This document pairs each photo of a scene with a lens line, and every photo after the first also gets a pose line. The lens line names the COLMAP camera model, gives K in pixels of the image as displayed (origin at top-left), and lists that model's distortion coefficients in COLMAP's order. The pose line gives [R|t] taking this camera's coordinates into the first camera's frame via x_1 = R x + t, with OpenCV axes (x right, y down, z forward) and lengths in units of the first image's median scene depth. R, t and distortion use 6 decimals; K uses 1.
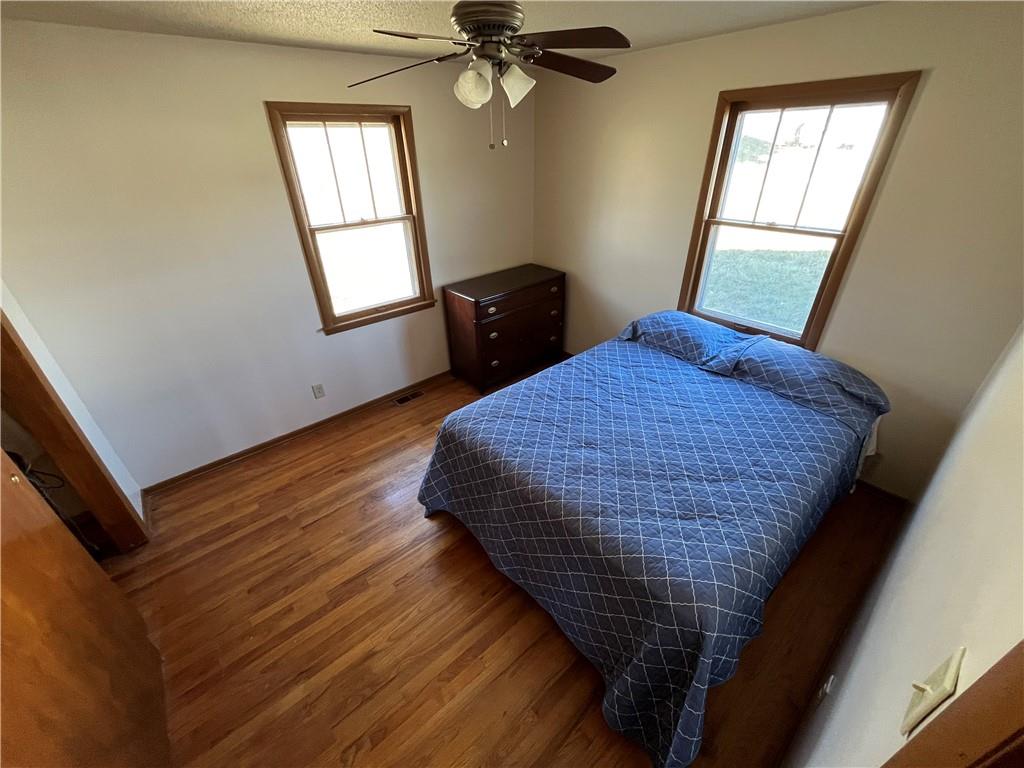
lens RADIAL K [[411.9, 0, 509.7], [0, 411.9, 385.5], [0, 0, 1]] dist [-0.002210, 0.000000]
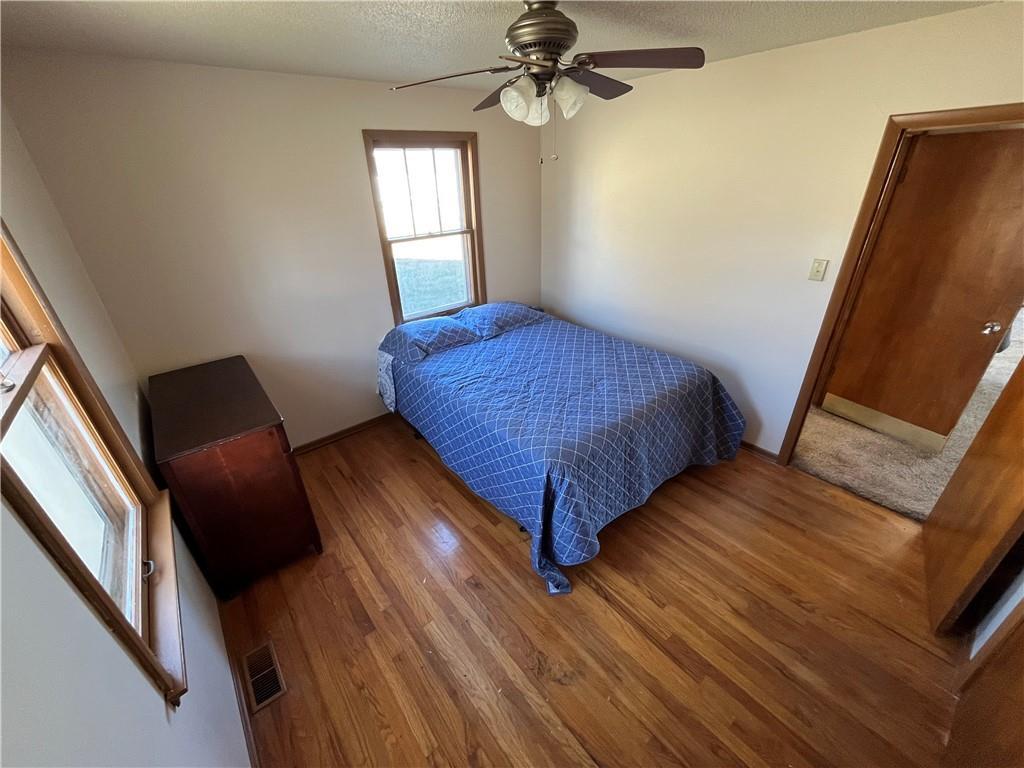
lens RADIAL K [[411.9, 0, 509.7], [0, 411.9, 385.5], [0, 0, 1]] dist [-0.002210, 0.000000]
pose [[0.017405, -0.440151, 0.897755, -0.887872], [0.535414, 0.762407, 0.363412, -0.424545], [-0.844411, 0.474345, 0.248933, 0.802835]]
